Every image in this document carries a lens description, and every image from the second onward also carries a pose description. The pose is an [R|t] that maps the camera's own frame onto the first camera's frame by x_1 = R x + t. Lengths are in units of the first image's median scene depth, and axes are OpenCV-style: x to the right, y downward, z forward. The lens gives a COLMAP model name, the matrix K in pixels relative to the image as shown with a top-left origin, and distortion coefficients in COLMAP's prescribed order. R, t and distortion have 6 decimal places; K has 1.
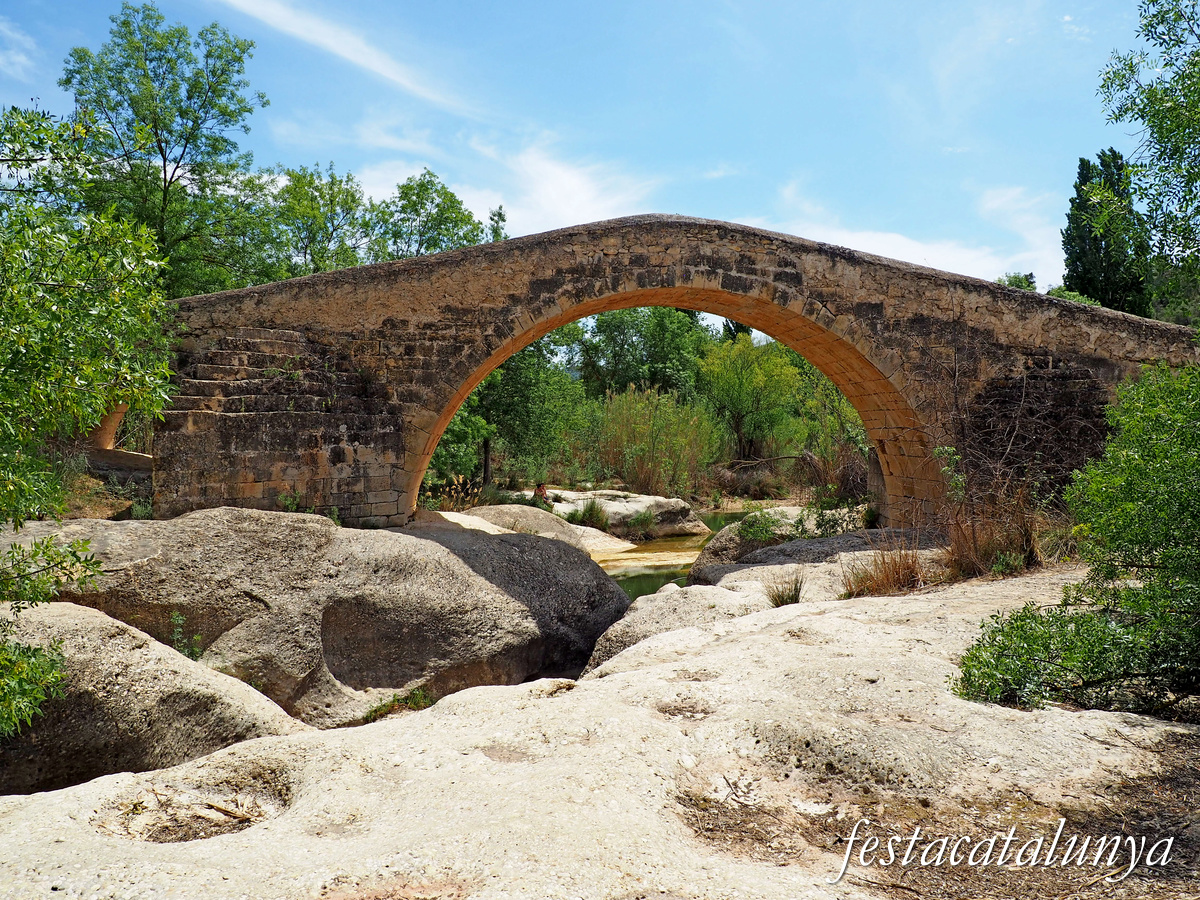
lens RADIAL K [[959.8, 0, 600.0], [0, 959.8, 450.0], [0, 0, 1]] dist [-0.087289, 0.039581]
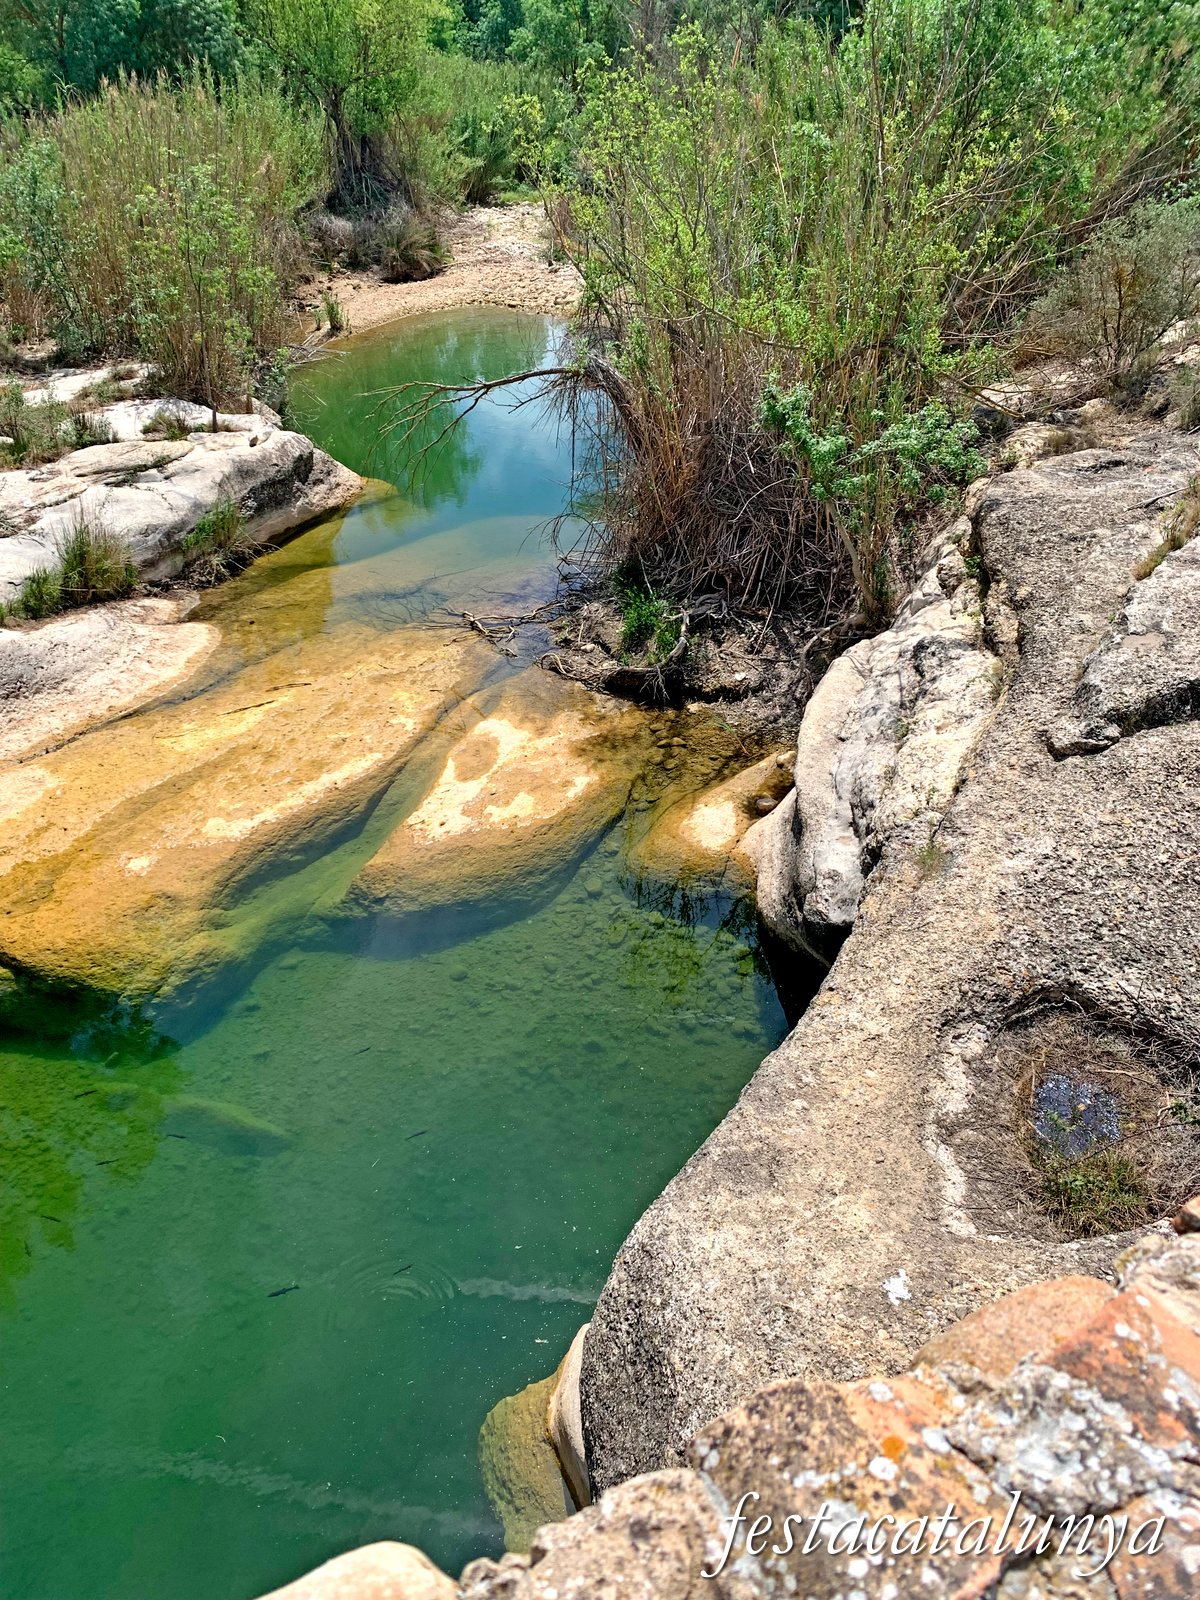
lens RADIAL K [[1196.4, 0, 600.0], [0, 1196.4, 800.0], [0, 0, 1]] dist [-0.002344, 0.001964]
pose [[0.937820, -0.221961, 0.266885, 0.034106], [0.046992, 0.842952, 0.535932, -0.097333], [-0.343928, -0.490066, 0.800968, 0.425510]]
